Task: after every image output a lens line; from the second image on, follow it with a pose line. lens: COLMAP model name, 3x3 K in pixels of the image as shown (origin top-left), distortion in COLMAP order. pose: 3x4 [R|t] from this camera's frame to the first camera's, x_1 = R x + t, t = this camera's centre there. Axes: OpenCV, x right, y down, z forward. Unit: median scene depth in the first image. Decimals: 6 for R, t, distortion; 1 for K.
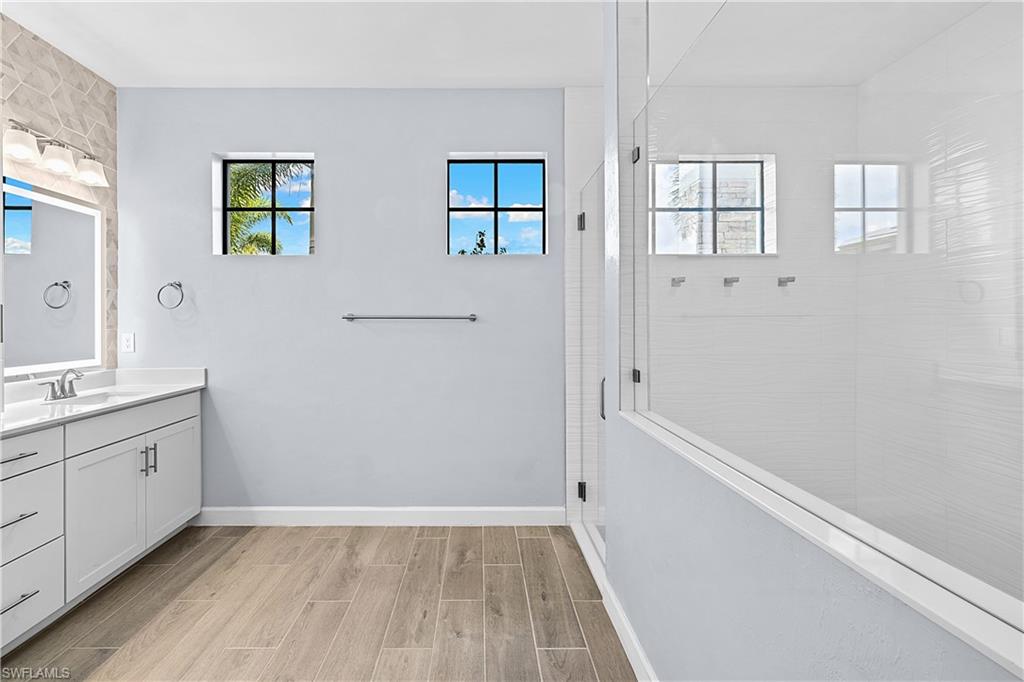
lens RADIAL K [[455.7, 0, 483.2], [0, 455.7, 312.0], [0, 0, 1]] dist [-0.000895, 0.000058]
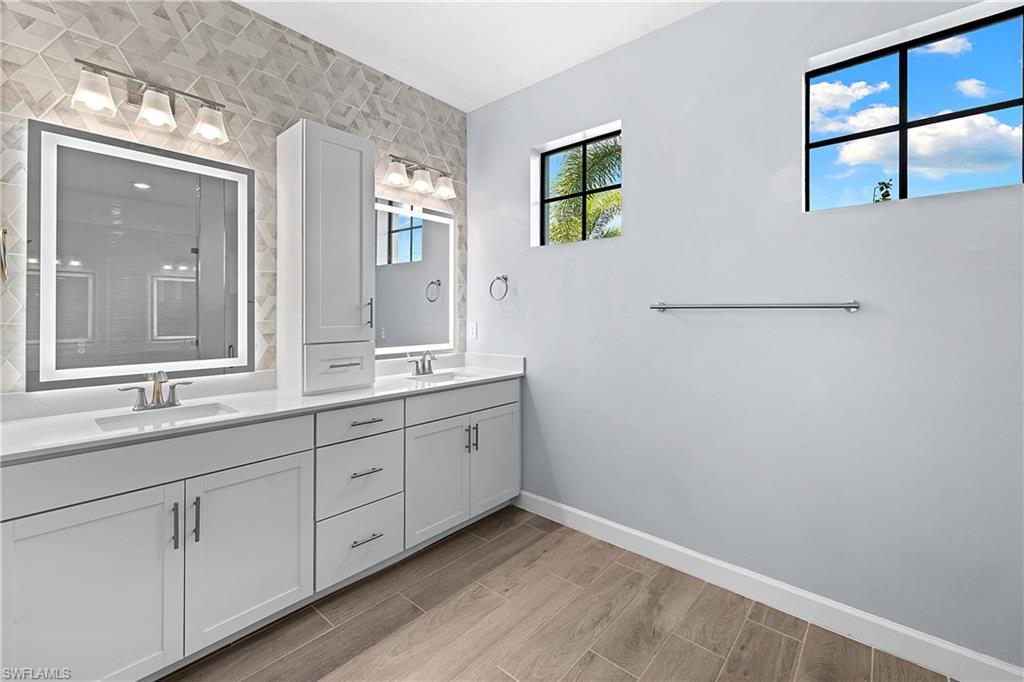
lens RADIAL K [[455.7, 0, 483.2], [0, 455.7, 312.0], [0, 0, 1]] dist [-0.000895, 0.000058]
pose [[0.743024, -0.000259, -0.669264, 0.018068], [0.011142, 0.999866, 0.011984, 0.008322], [0.669172, -0.016361, 0.742928, 0.191527]]
